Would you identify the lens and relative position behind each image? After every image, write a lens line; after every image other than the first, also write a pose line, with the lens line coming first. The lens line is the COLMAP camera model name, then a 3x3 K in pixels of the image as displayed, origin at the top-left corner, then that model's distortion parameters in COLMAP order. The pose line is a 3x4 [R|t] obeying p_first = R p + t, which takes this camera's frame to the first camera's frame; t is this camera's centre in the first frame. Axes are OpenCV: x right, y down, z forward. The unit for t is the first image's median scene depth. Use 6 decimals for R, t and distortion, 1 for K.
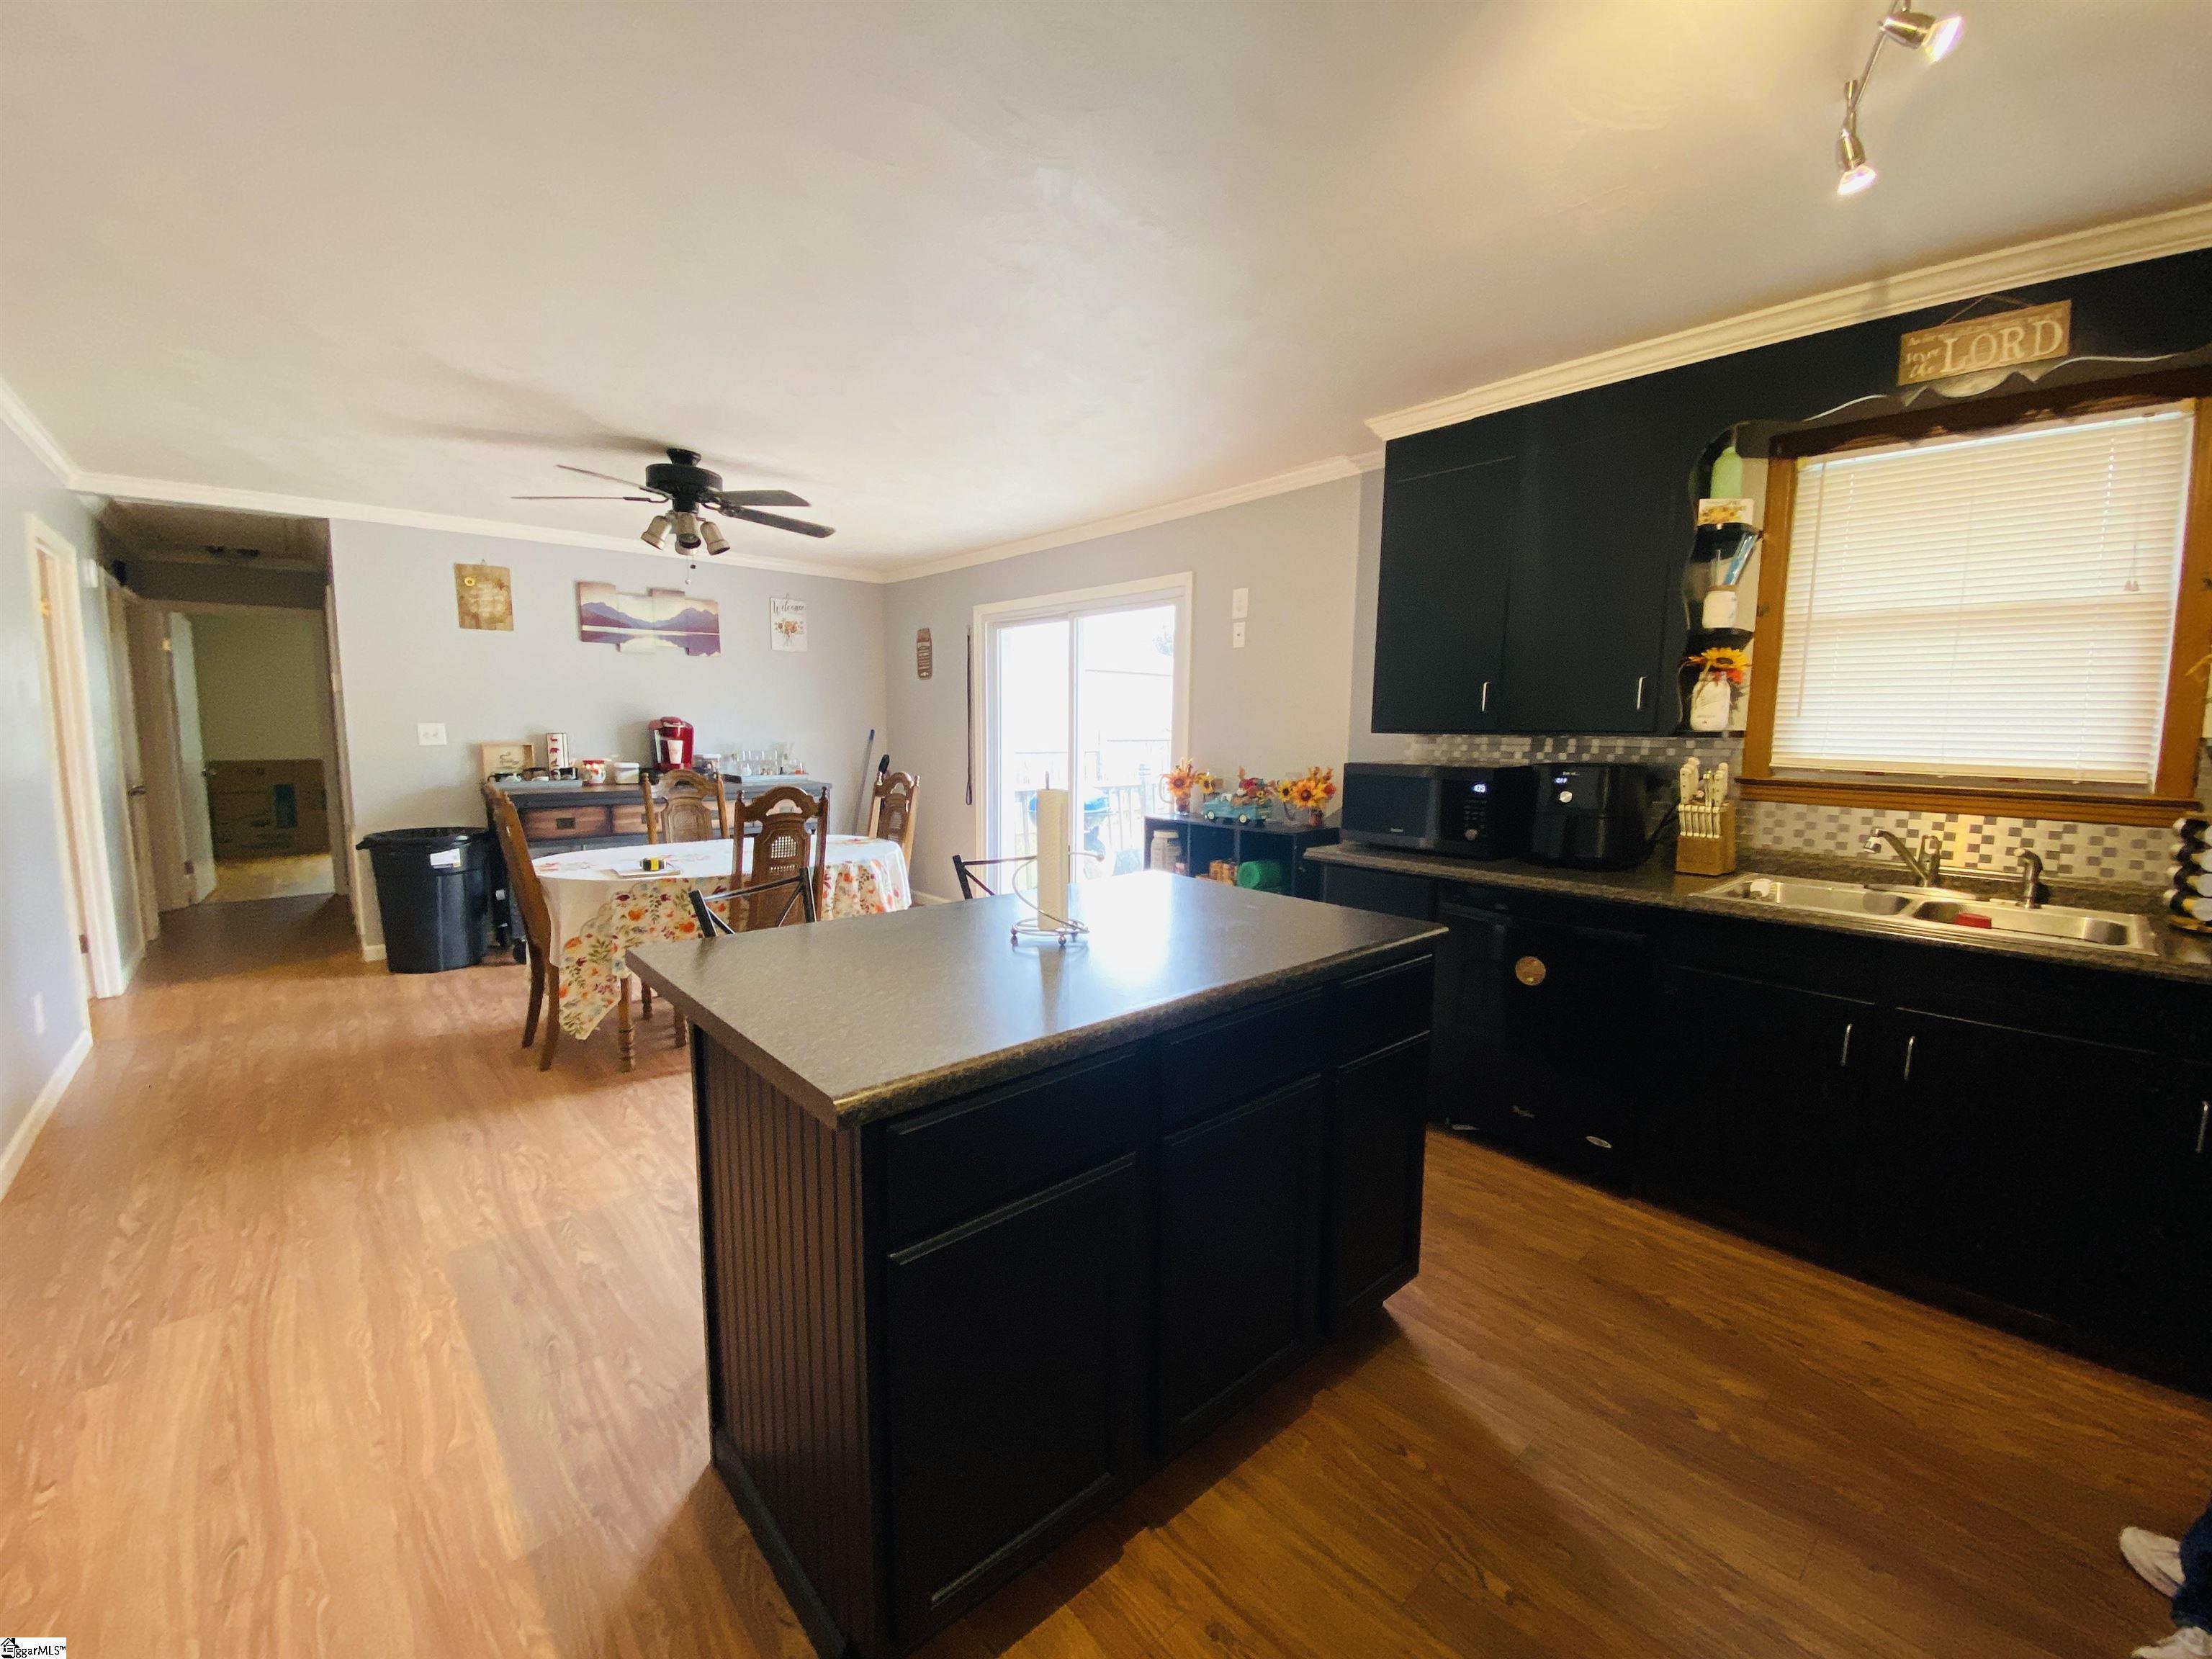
lens RADIAL K [[887.2, 0, 1106.0], [0, 887.2, 829.5], [0, 0, 1]] dist [0.031802, -0.029819]
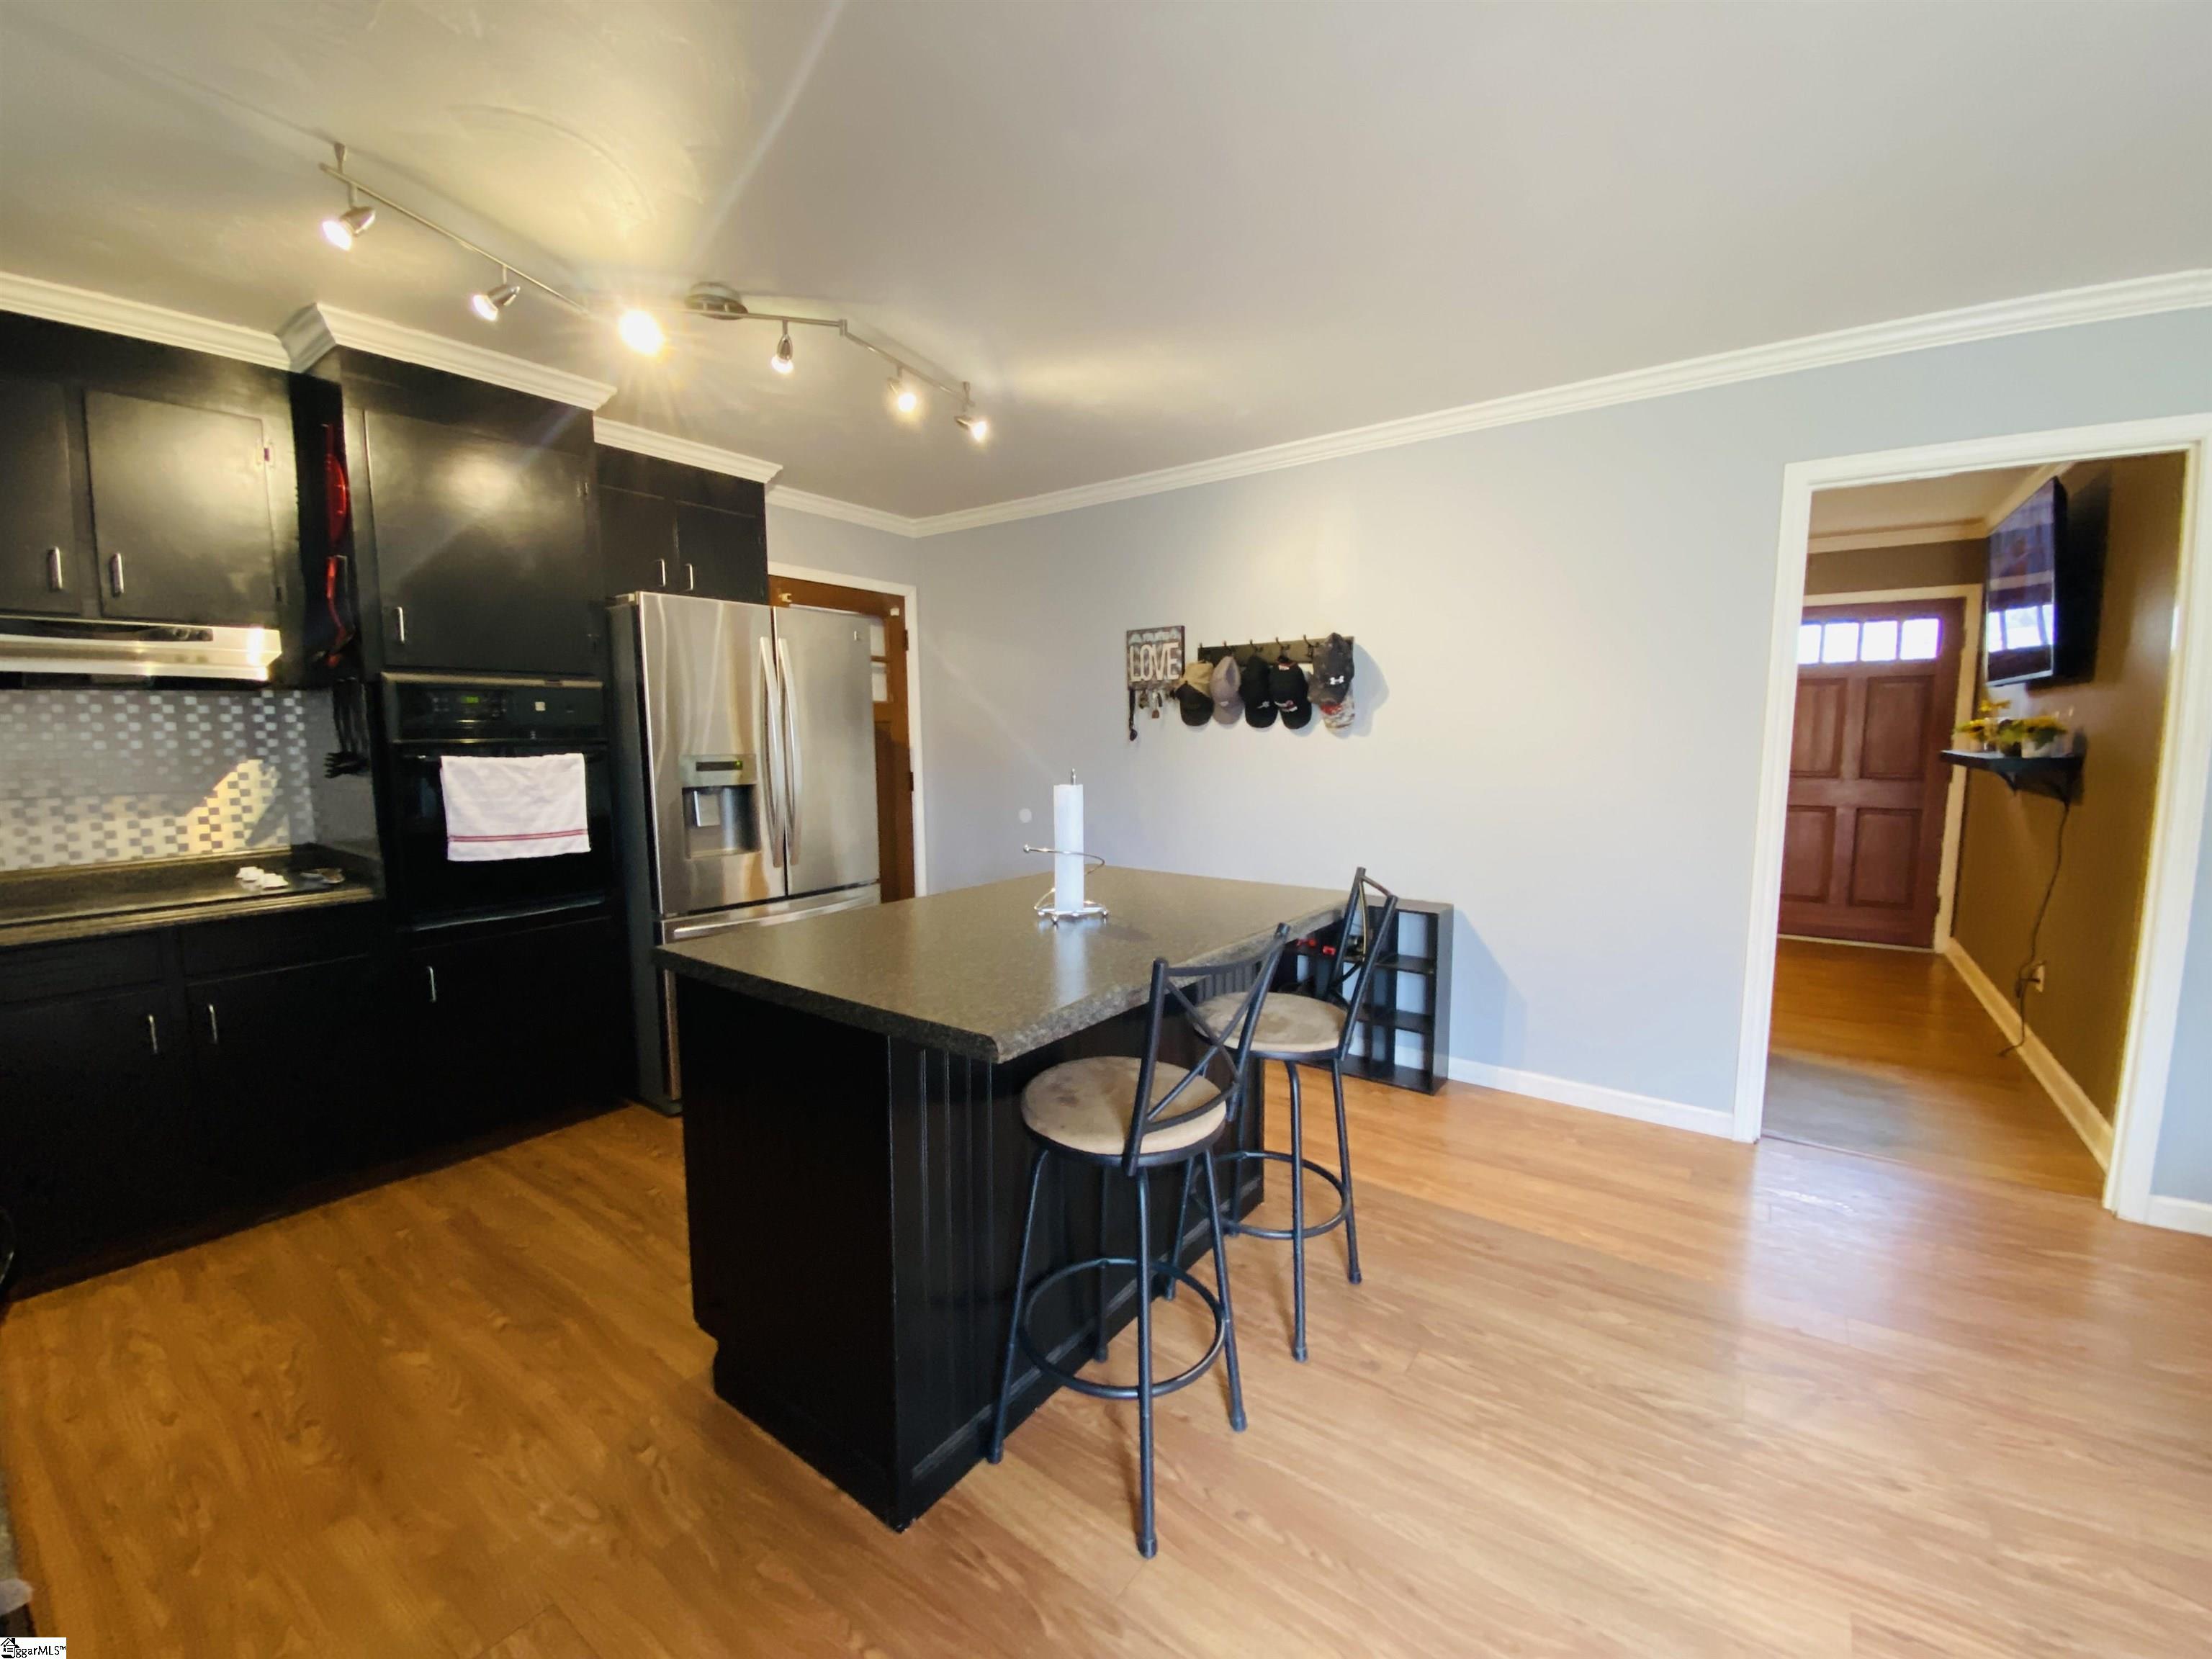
lens RADIAL K [[887.2, 0, 1106.0], [0, 887.2, 829.5], [0, 0, 1]] dist [0.031802, -0.029819]
pose [[-0.977261, 0.011114, -0.211751, 0.118795], [-0.036166, 0.975256, 0.218101, -0.199434], [0.208935, 0.220800, -0.952677, 1.767608]]
